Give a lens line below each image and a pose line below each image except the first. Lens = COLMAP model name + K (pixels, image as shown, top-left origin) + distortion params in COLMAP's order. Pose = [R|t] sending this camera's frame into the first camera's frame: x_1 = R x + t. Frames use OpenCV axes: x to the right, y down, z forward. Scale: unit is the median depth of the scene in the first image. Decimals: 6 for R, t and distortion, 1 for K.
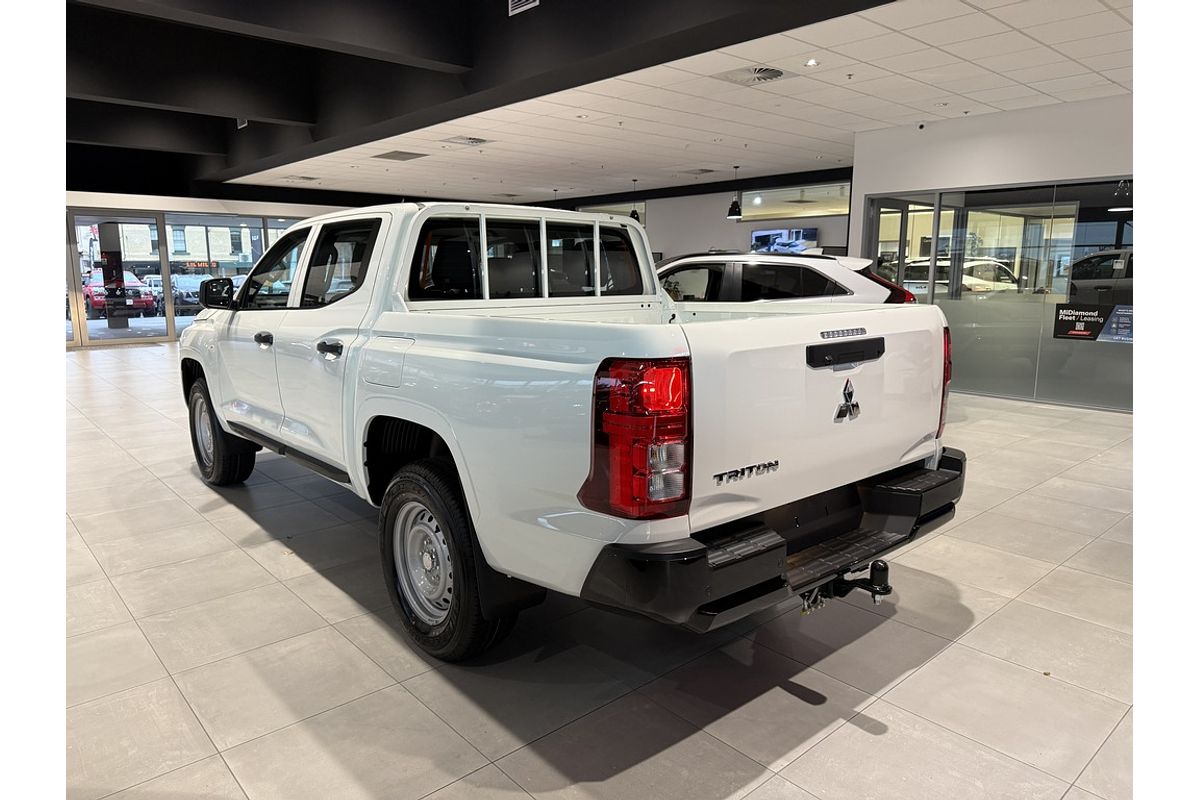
lens RADIAL K [[749.5, 0, 600.0], [0, 749.5, 400.0], [0, 0, 1]] dist [0.055931, 0.000059]
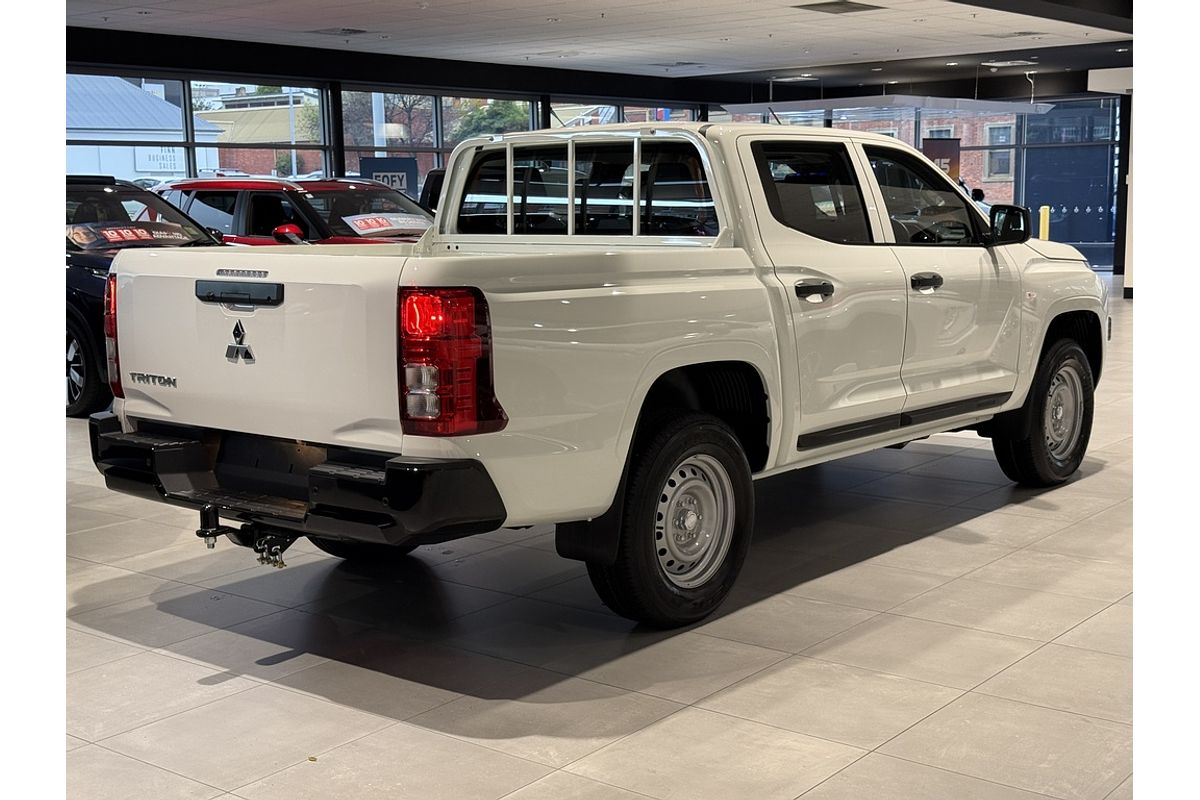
lens RADIAL K [[1486.4, 0, 600.0], [0, 1486.4, 400.0], [0, 0, 1]] dist [0.131210, -0.021041]
pose [[0.163253, 0.134572, -0.977363, 2.267190], [-0.149455, 0.982594, 0.110328, -0.205936], [0.975198, 0.128061, 0.180524, 1.093077]]
